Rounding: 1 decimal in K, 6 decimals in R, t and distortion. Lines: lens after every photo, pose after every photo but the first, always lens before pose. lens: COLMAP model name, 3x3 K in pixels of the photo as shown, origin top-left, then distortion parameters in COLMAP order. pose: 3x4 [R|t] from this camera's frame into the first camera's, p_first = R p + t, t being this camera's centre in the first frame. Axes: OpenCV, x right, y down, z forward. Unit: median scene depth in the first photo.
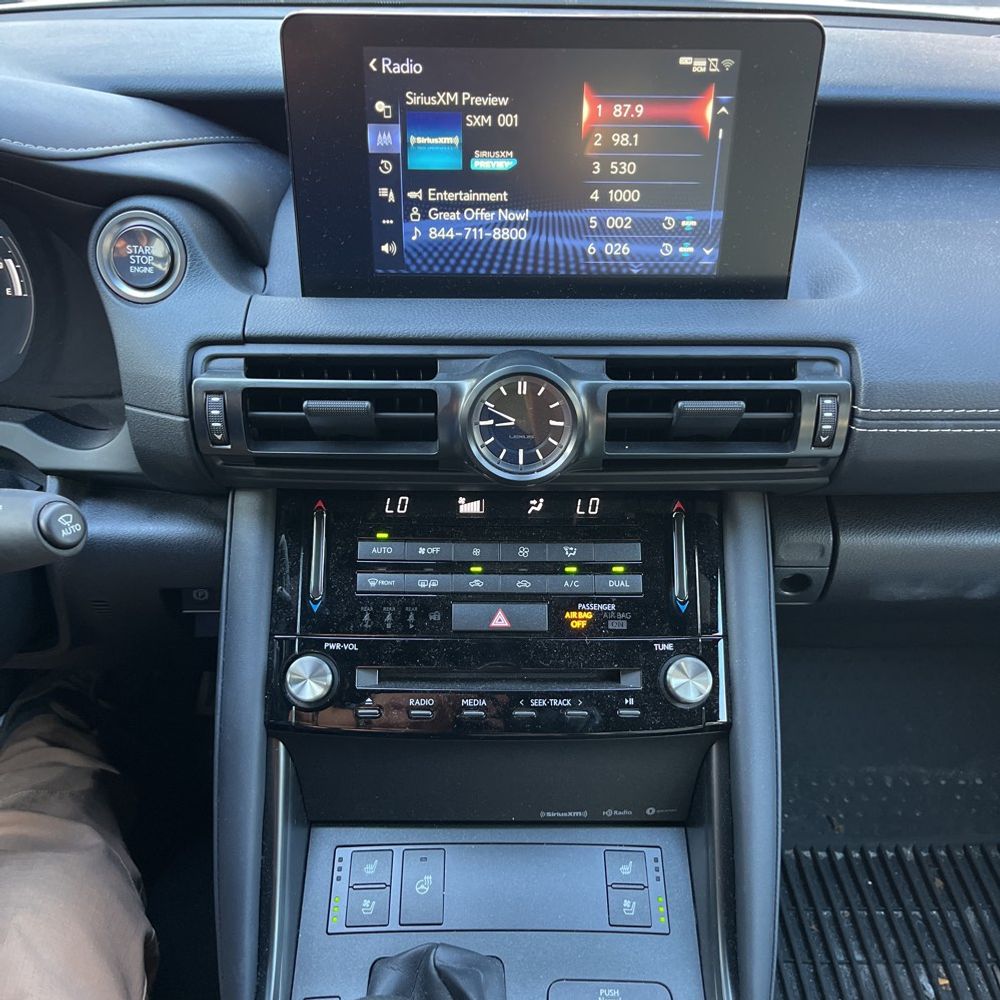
lens RADIAL K [[1036.2, 0, 481.1], [0, 1036.2, 499.1], [0, 0, 1]] dist [0.040946, -0.100629]
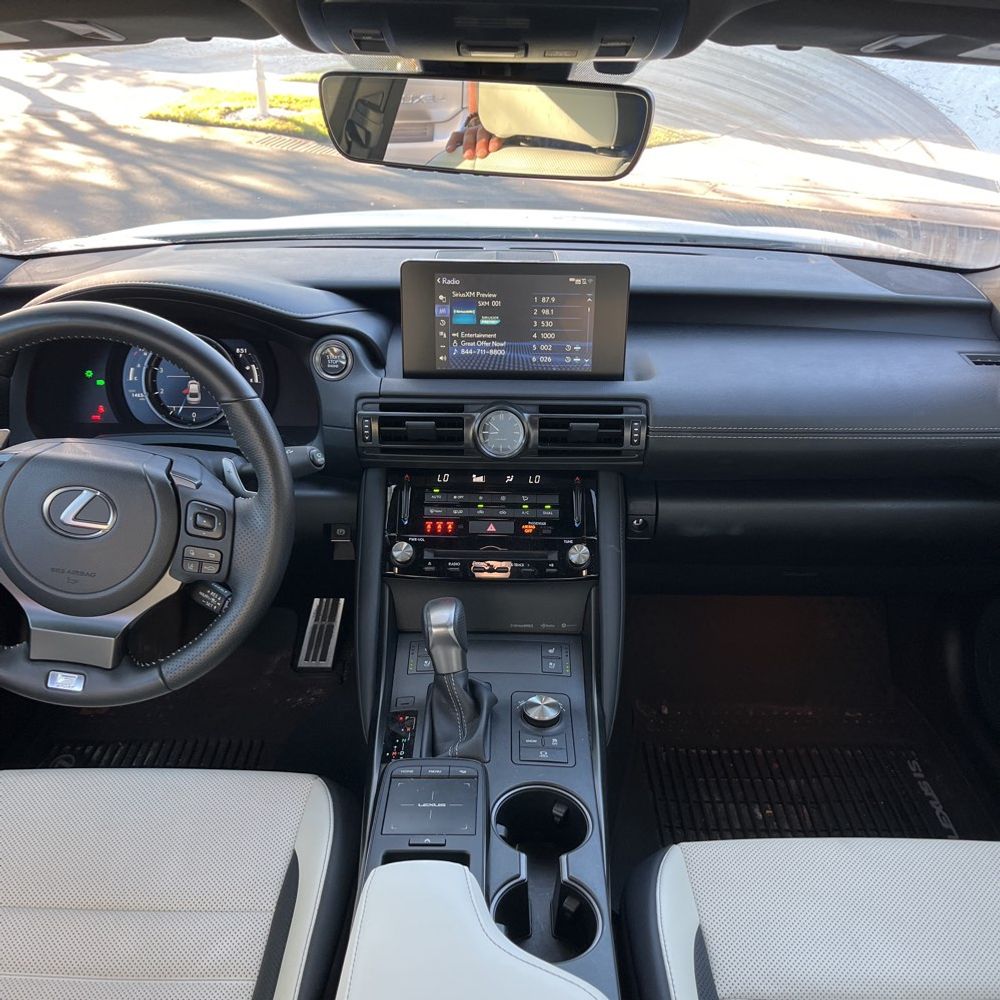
lens RADIAL K [[1036.2, 0, 481.1], [0, 1036.2, 499.1], [0, 0, 1]] dist [0.040946, -0.100629]
pose [[0.999853, 0.009517, -0.014234, 0.027816], [-0.011415, 0.990101, -0.139891, 0.370622], [0.012762, 0.140033, 0.990065, -1.165132]]
